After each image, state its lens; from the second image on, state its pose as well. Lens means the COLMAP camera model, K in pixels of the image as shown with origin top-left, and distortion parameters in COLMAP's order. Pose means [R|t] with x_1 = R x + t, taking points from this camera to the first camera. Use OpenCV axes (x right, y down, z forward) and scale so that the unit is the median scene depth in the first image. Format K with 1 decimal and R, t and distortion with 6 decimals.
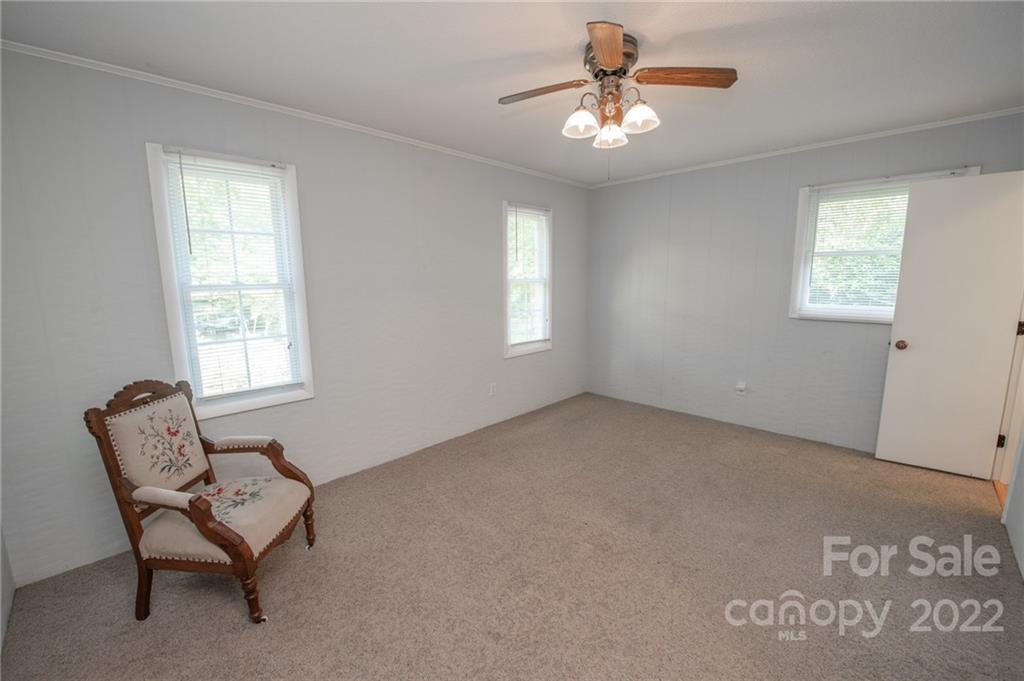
lens RADIAL K [[415.2, 0, 512.8], [0, 415.2, 337.0], [0, 0, 1]] dist [-0.023364, 0.000039]
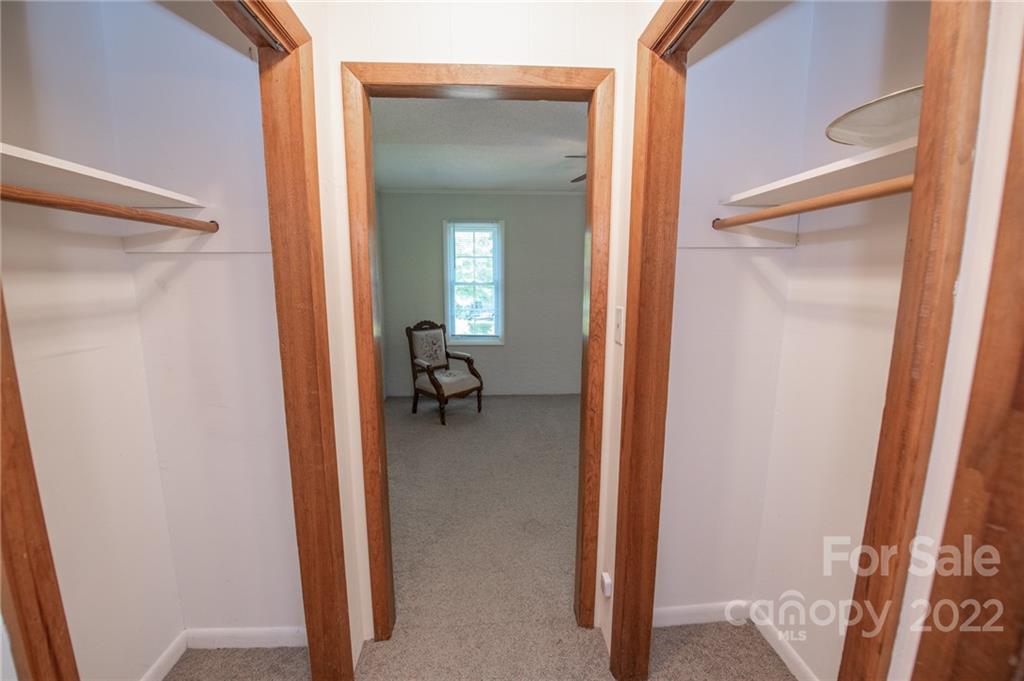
lens RADIAL K [[423.0, 0, 508.4], [0, 423.0, 341.7], [0, 0, 1]] dist [0.000568, 0.000071]
pose [[0.739578, 0.109501, -0.664104, 1.036958], [-0.109120, 0.993131, 0.042232, 0.065280], [0.664167, 0.041233, 0.746446, -0.512137]]
